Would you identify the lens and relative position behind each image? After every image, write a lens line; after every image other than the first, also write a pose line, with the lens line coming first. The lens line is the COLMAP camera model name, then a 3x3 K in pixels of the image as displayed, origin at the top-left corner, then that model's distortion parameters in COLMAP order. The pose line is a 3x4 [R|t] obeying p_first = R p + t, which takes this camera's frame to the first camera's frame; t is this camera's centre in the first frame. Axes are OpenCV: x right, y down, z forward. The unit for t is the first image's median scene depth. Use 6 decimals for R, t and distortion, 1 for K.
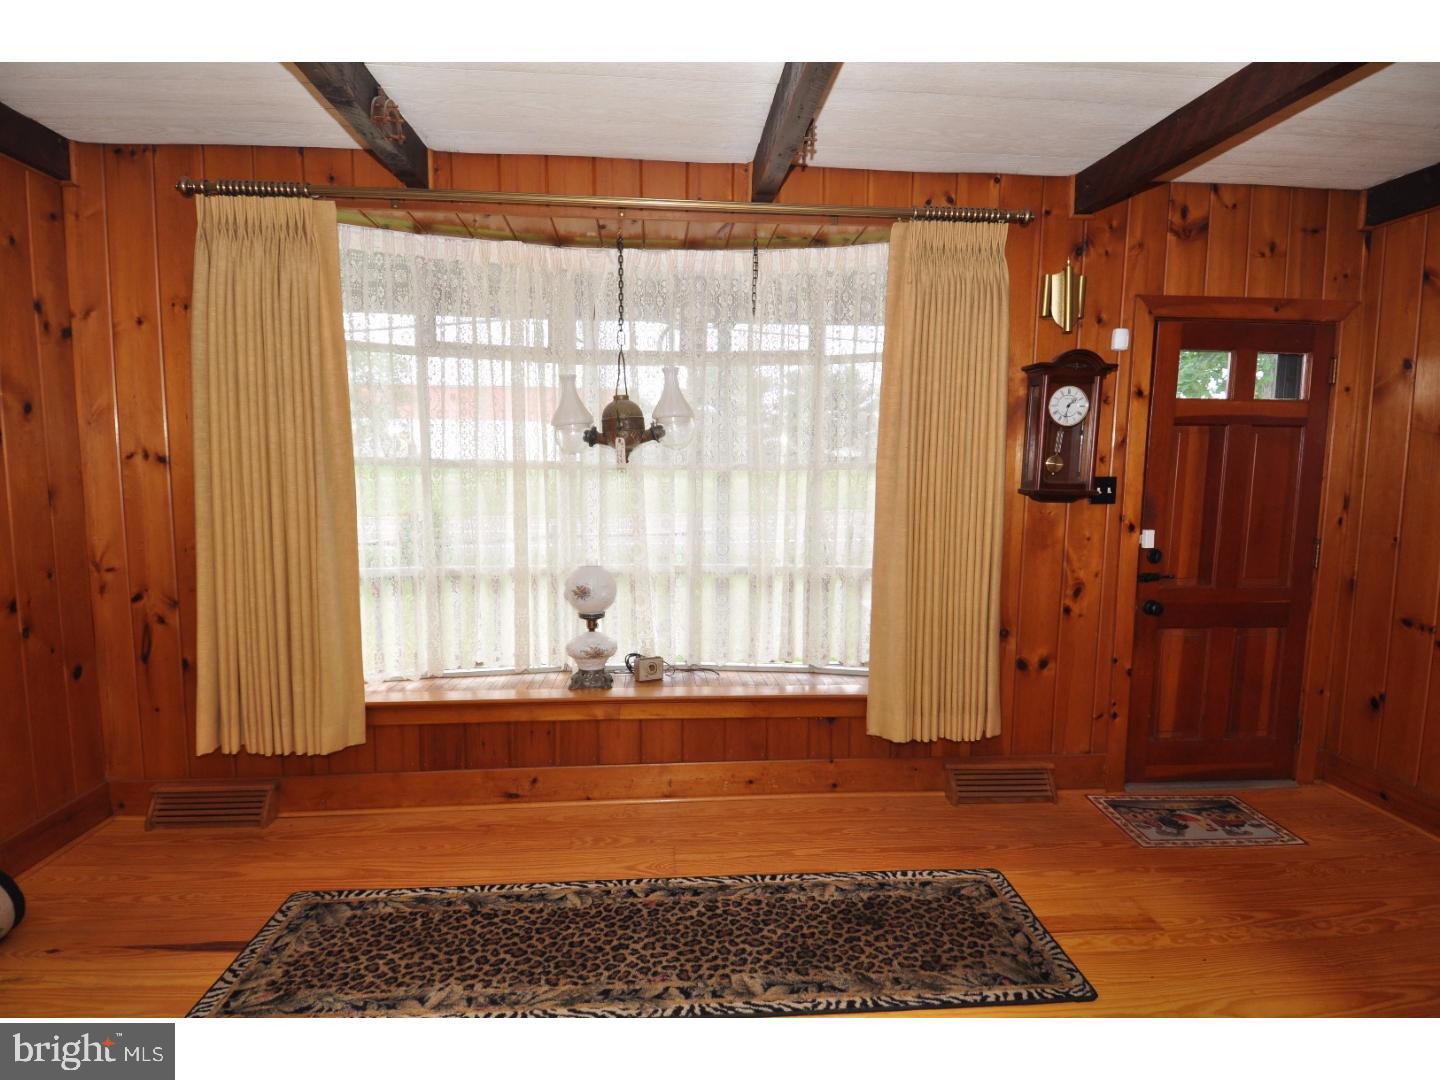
lens RADIAL K [[744.9, 0, 720.0], [0, 744.9, 540.0], [0, 0, 1]] dist [0.047258, -0.054297]
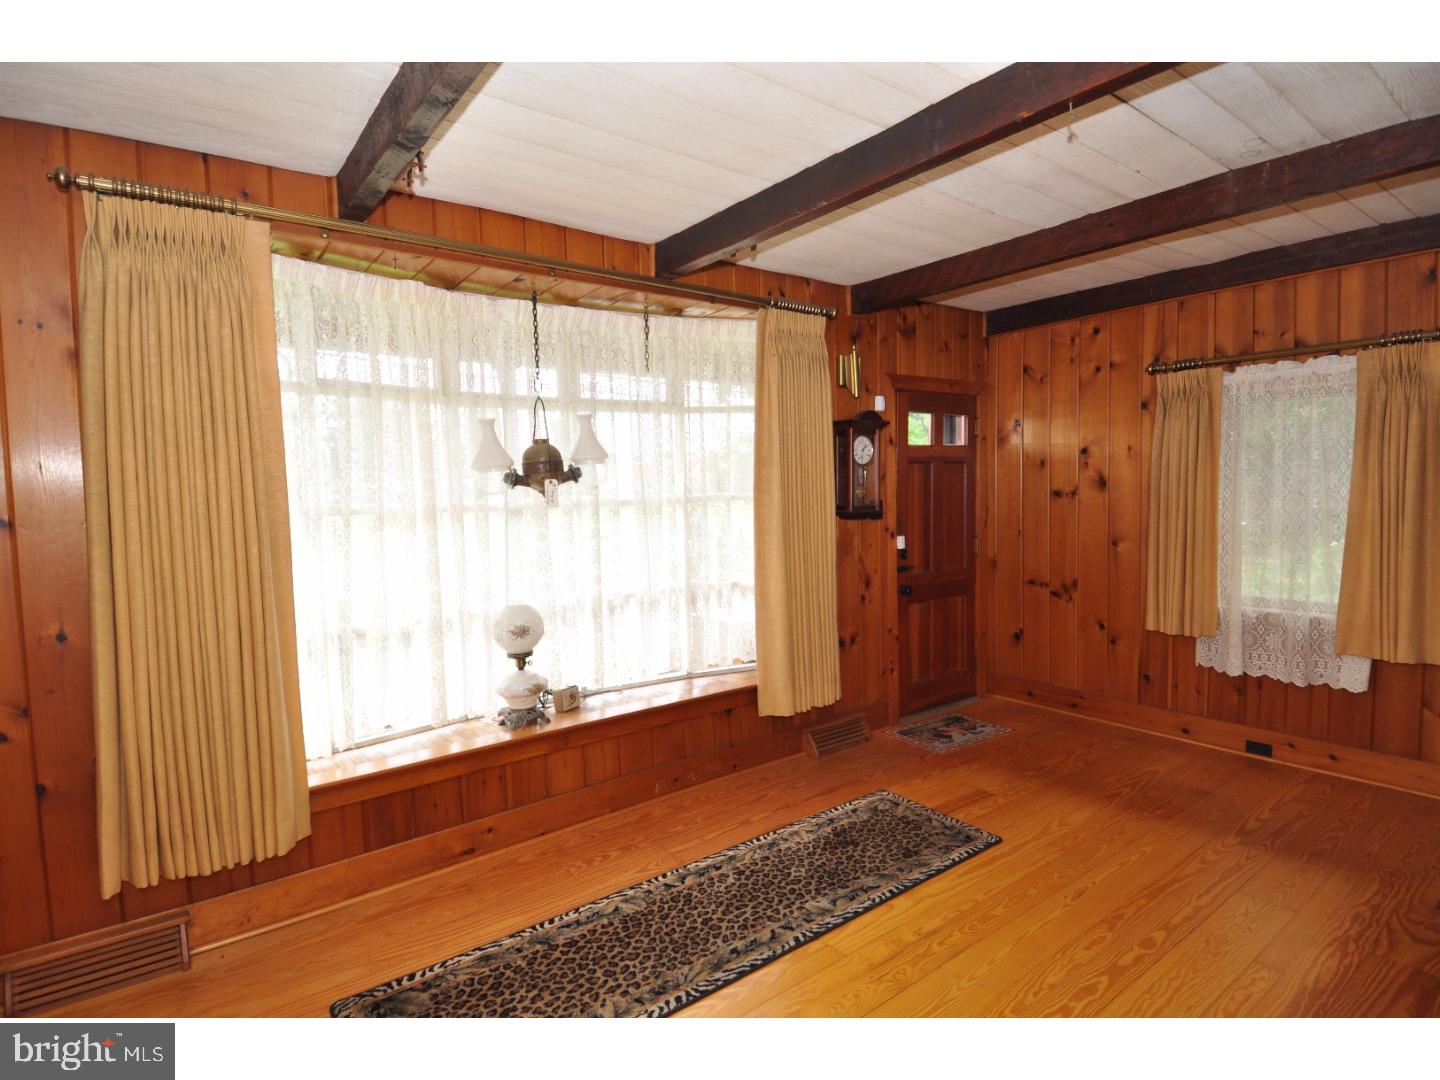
lens RADIAL K [[736.7, 0, 720.0], [0, 736.7, 540.0], [0, 0, 1]] dist [0.050358, -0.052932]
pose [[0.843004, -0.065914, 0.533853, -0.490176], [0.091846, 0.995528, -0.022118, -0.006380], [-0.530007, 0.067678, 0.845288, -0.004453]]
